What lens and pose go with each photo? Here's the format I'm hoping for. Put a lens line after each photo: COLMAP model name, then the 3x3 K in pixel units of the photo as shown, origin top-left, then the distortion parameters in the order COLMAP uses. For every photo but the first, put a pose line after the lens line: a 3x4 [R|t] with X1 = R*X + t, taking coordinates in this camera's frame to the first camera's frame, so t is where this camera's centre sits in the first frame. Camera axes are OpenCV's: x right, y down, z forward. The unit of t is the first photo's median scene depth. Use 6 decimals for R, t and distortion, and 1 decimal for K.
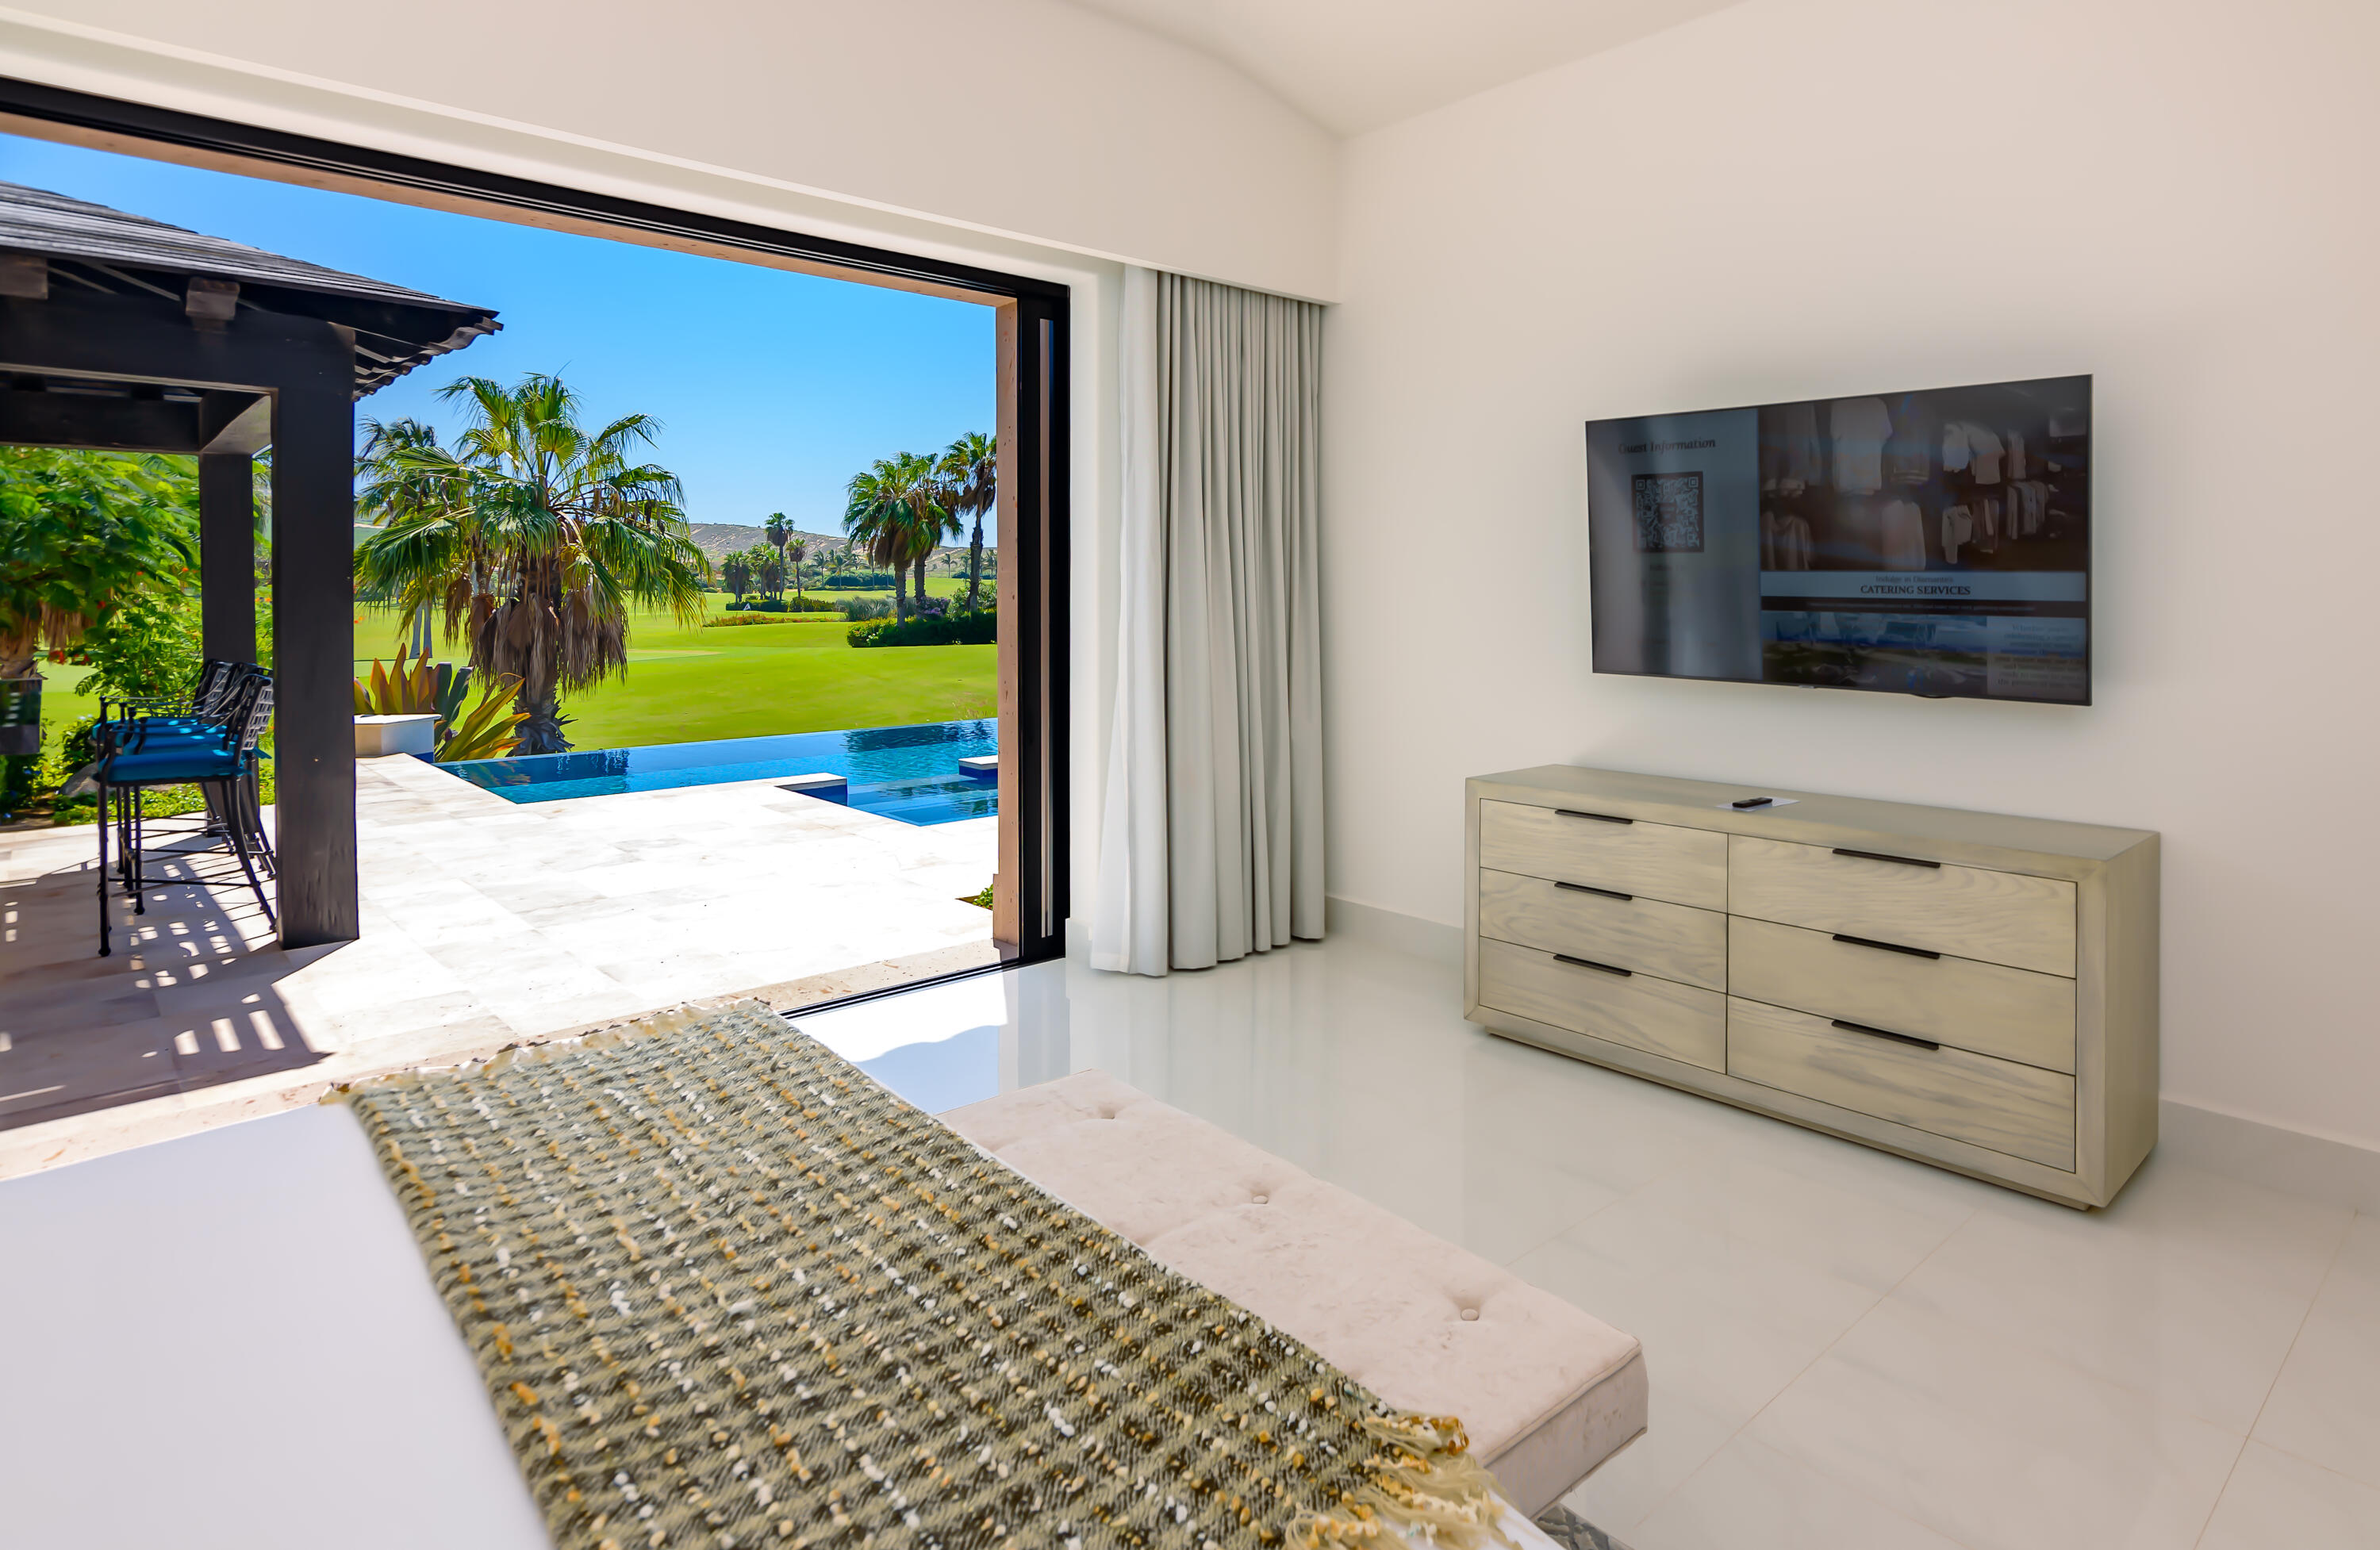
lens RADIAL K [[1271.9, 0, 1336.0], [0, 1271.9, 622.7], [0, 0, 1]] dist [0.004831, 0.001919]
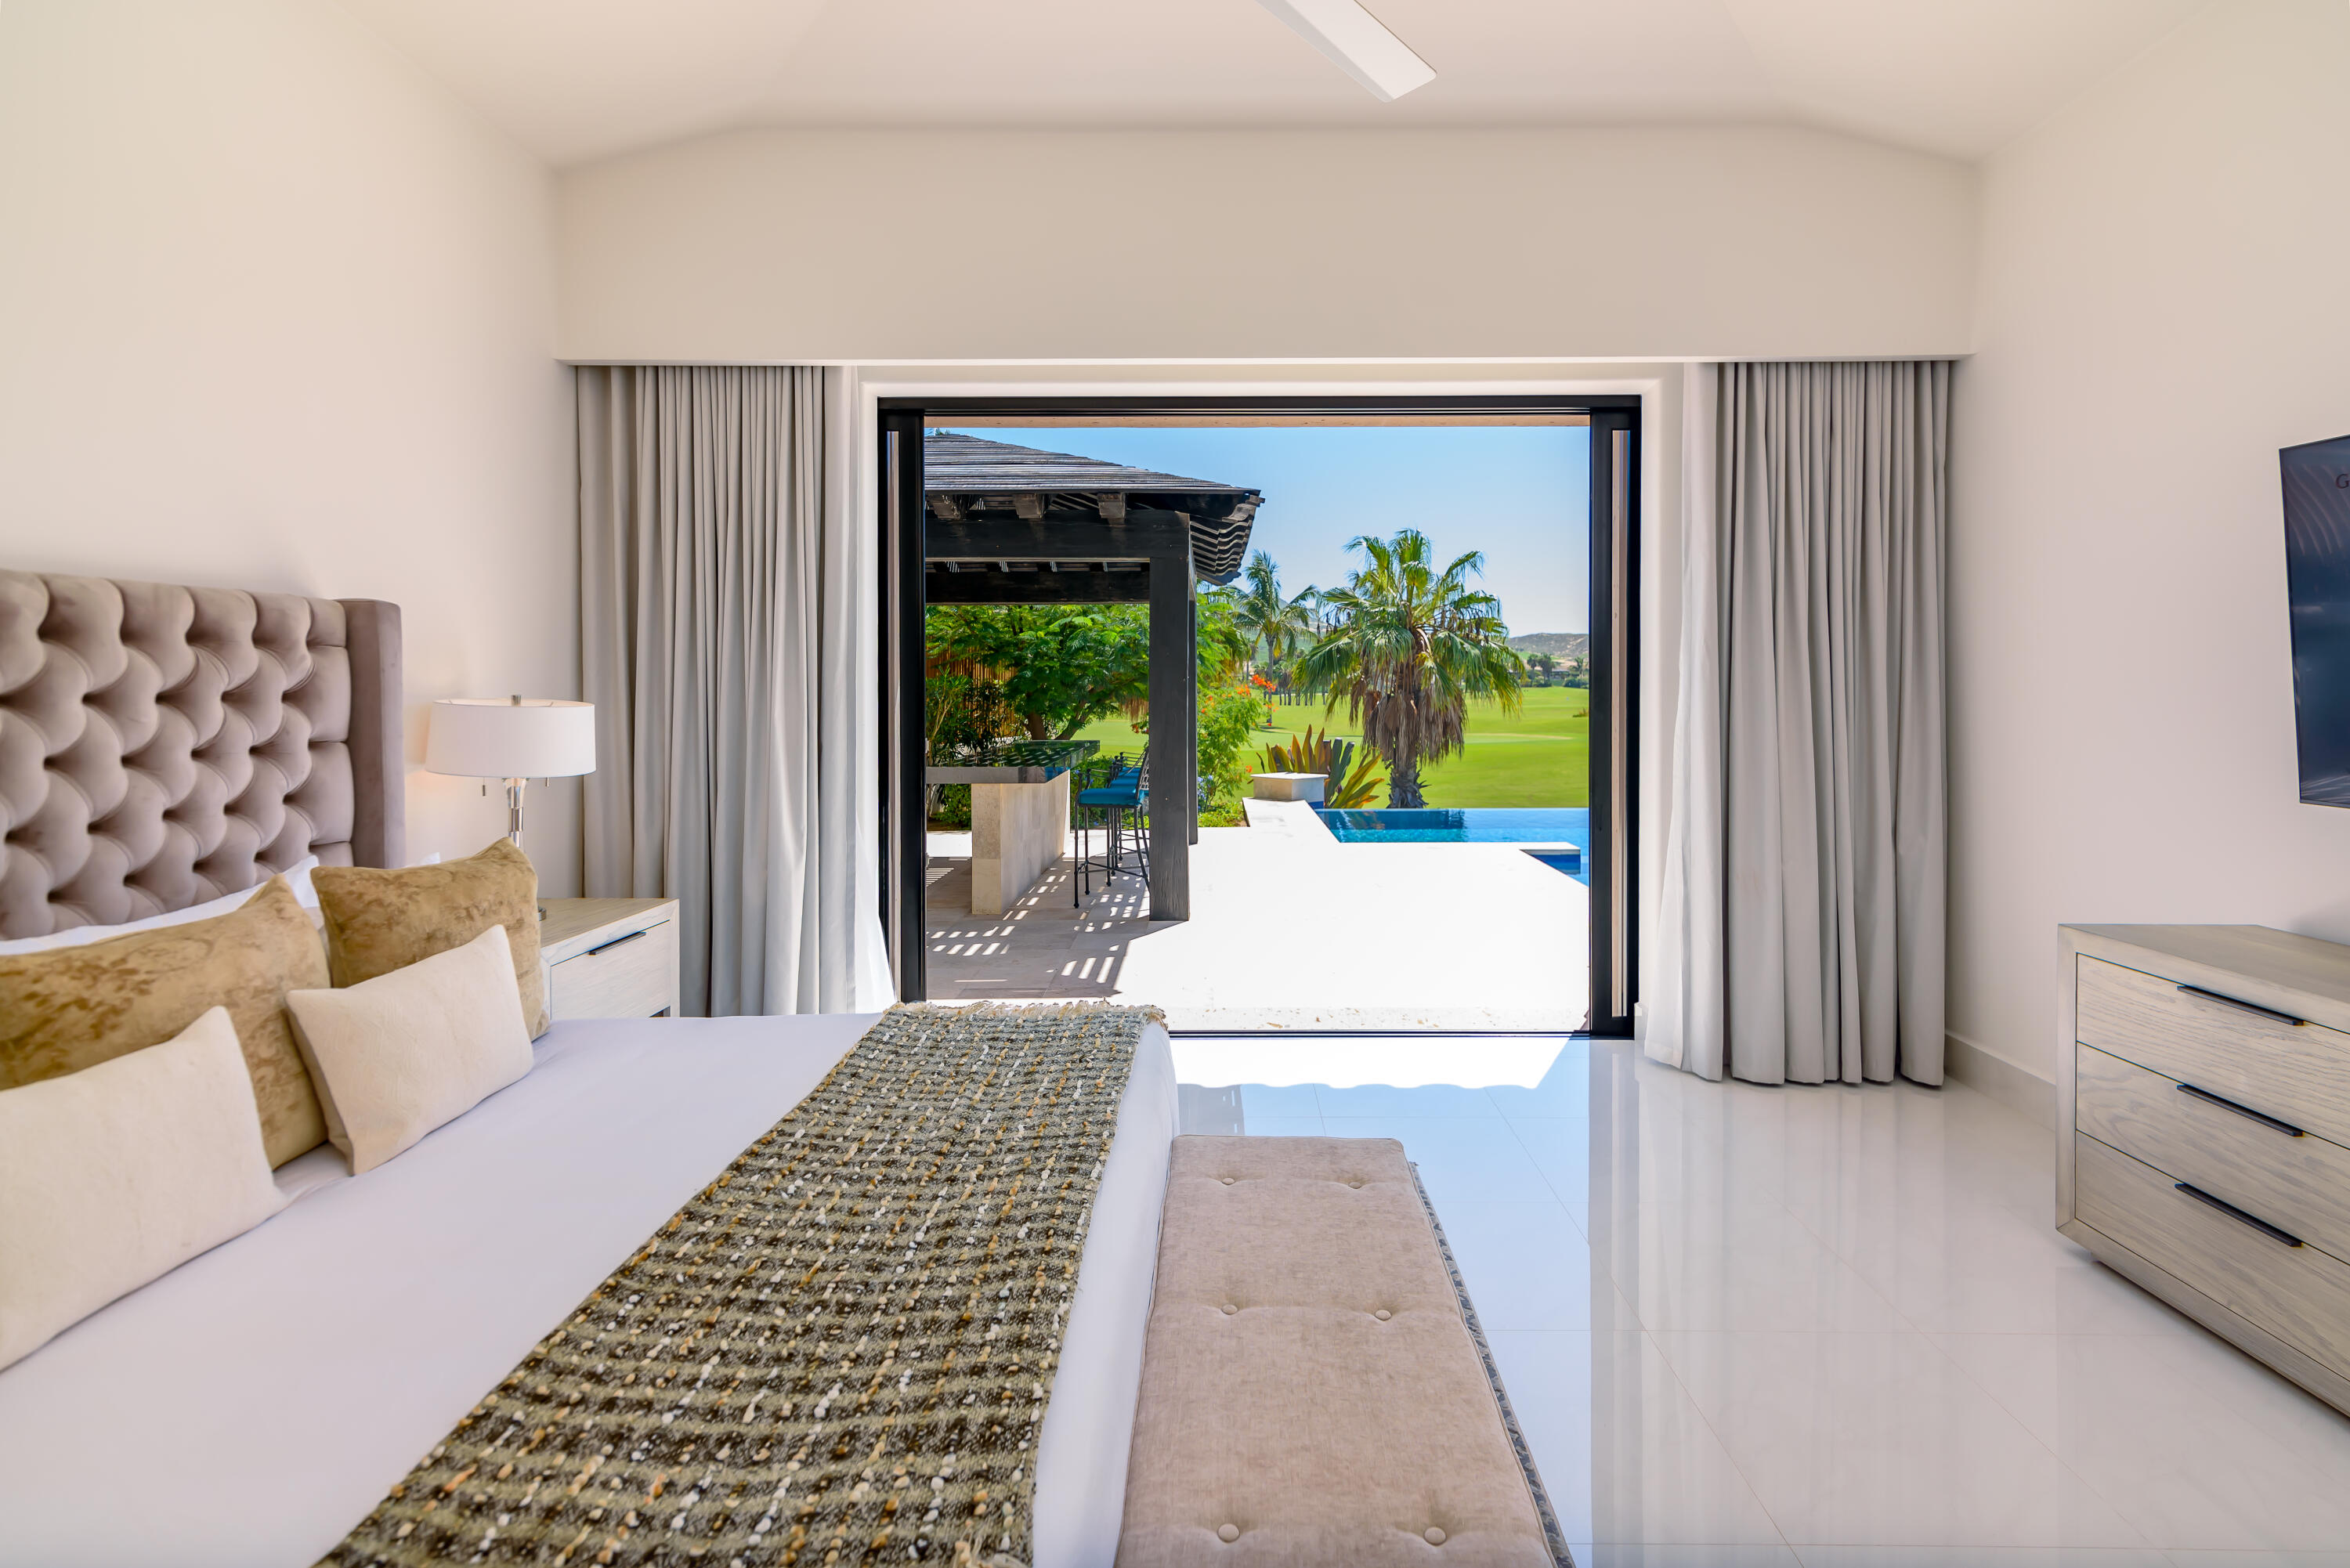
lens RADIAL K [[1090.6, 0, 1220.1], [0, 1090.6, 699.5], [0, 0, 1]] dist [0.007956, 0.000571]
pose [[0.715207, 0.006172, -0.698885, 0.171407], [-0.016128, 0.999840, -0.007676, -0.003063], [0.698726, 0.016761, 0.715193, 0.122342]]
